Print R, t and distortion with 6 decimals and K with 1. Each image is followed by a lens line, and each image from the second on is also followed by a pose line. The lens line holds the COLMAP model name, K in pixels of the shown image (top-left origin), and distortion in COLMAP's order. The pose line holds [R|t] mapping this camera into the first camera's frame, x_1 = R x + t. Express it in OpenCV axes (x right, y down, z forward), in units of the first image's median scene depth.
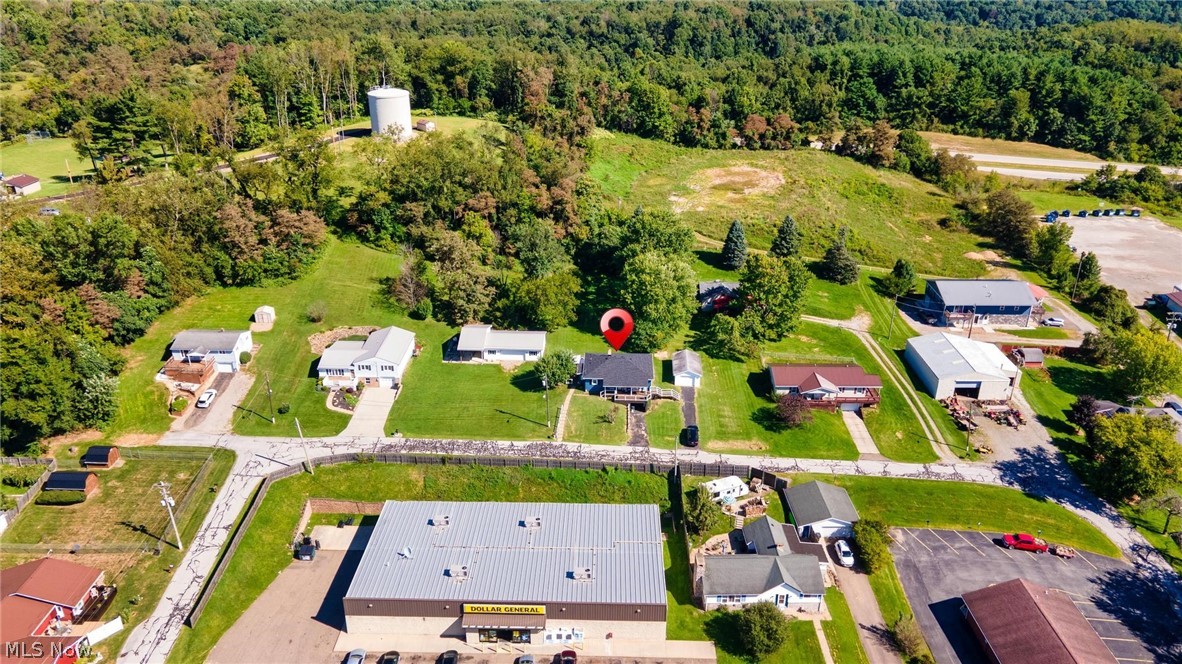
lens RADIAL K [[859.2, 0, 588.7], [0, 859.2, 331.0], [0, 0, 1]] dist [0.042552, 0.004070]
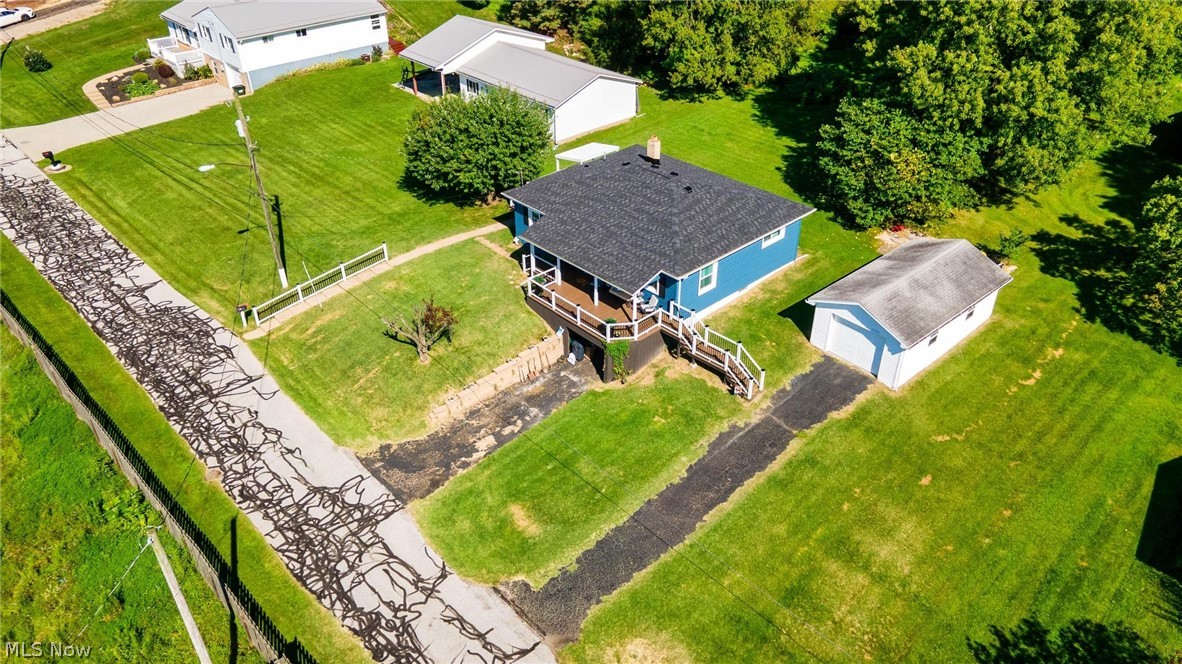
lens RADIAL K [[855.7, 0, 592.6], [0, 855.7, 330.6], [0, 0, 1]] dist [0.040493, 0.006905]
pose [[0.706775, 0.379549, -0.597003, 0.210798], [-0.291490, 0.925169, 0.243096, 0.017731], [0.644595, 0.002206, 0.764521, 0.792966]]
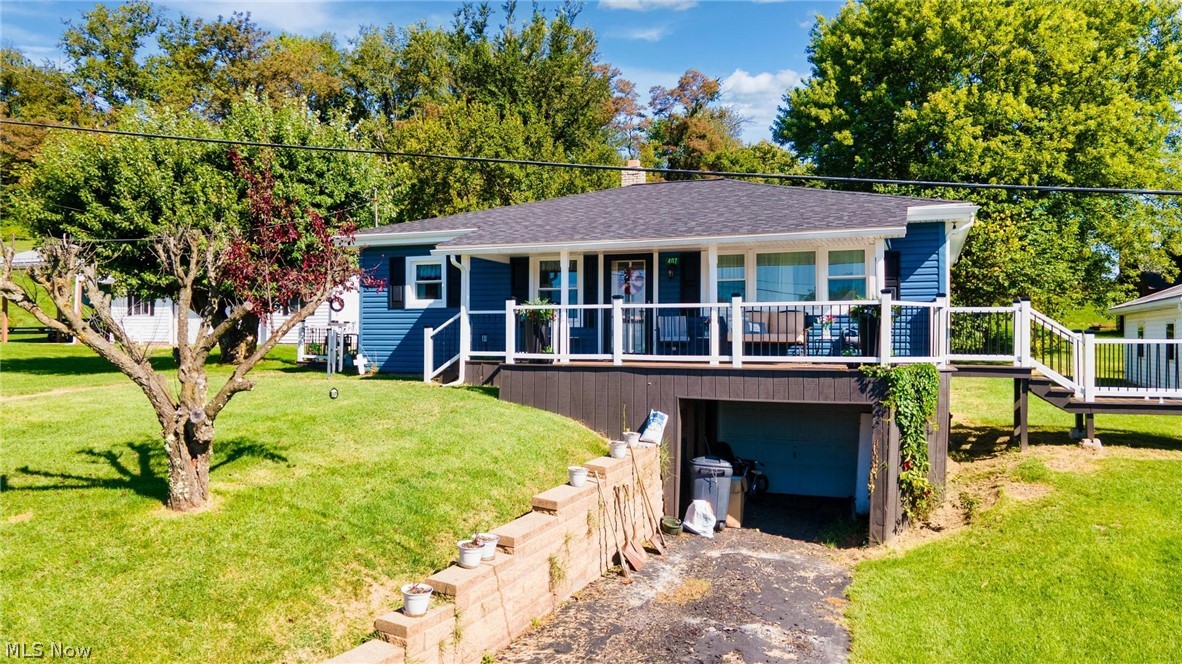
lens RADIAL K [[859.2, 0, 588.7], [0, 859.2, 331.0], [0, 0, 1]] dist [0.042552, 0.004070]
pose [[0.944777, -0.003835, -0.327692, 0.067012], [-0.139620, 0.899931, -0.413075, 0.111467], [0.296485, 0.436016, 0.849698, 0.913268]]
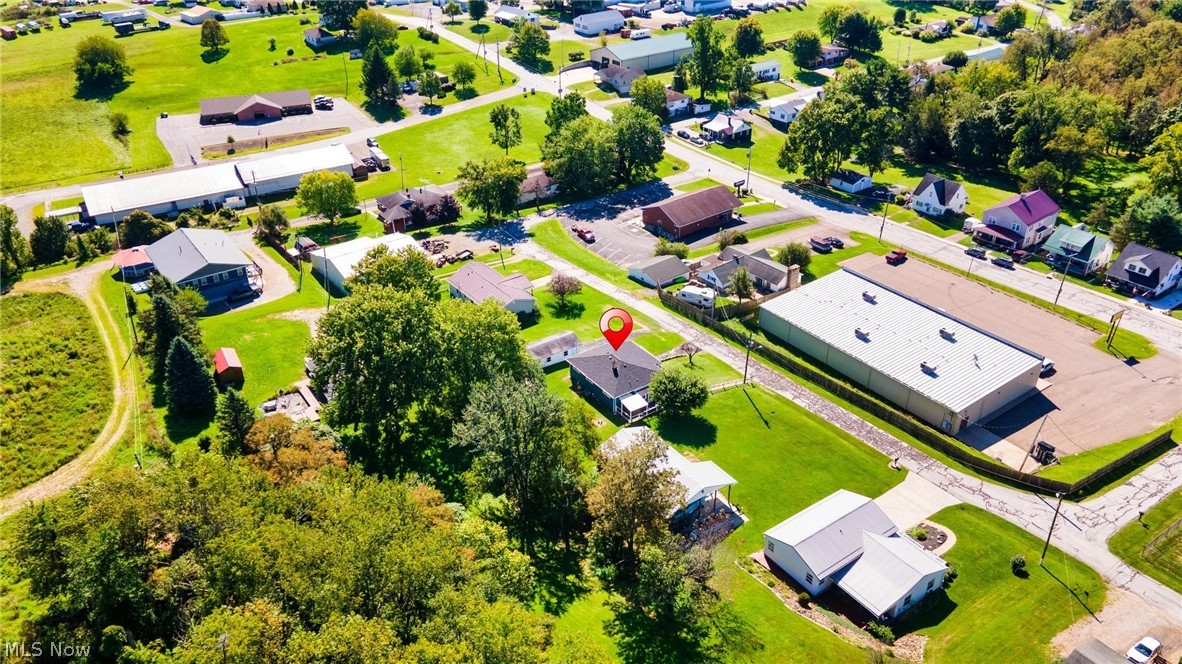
lens RADIAL K [[855.7, 0, 592.6], [0, 855.7, 330.6], [0, 0, 1]] dist [0.040493, 0.006905]
pose [[-0.602490, -0.407413, 0.686309, -0.515211], [0.347181, 0.640501, 0.684999, -0.568387], [-0.718659, 0.650979, -0.244450, 1.228323]]
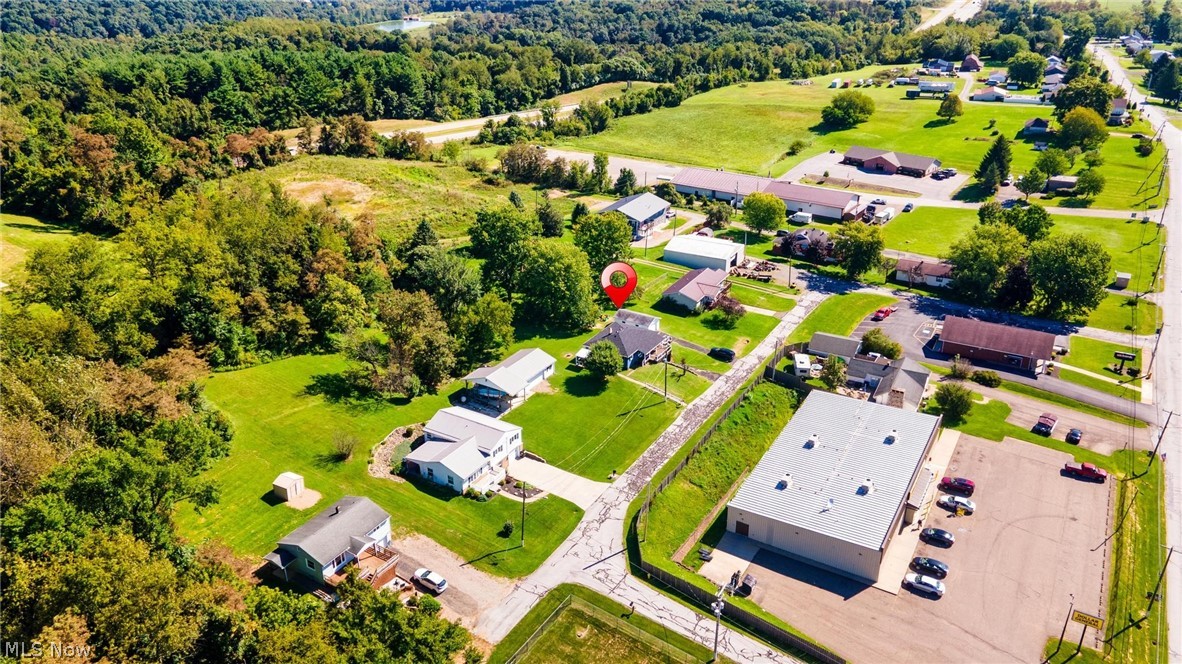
lens RADIAL K [[859.2, 0, 588.7], [0, 859.2, 331.0], [0, 0, 1]] dist [0.042552, 0.004070]
pose [[0.491680, -0.372907, 0.786887, -0.838086], [0.378016, 0.905478, 0.192907, -0.192803], [-0.784446, 0.202607, 0.586170, 0.421481]]
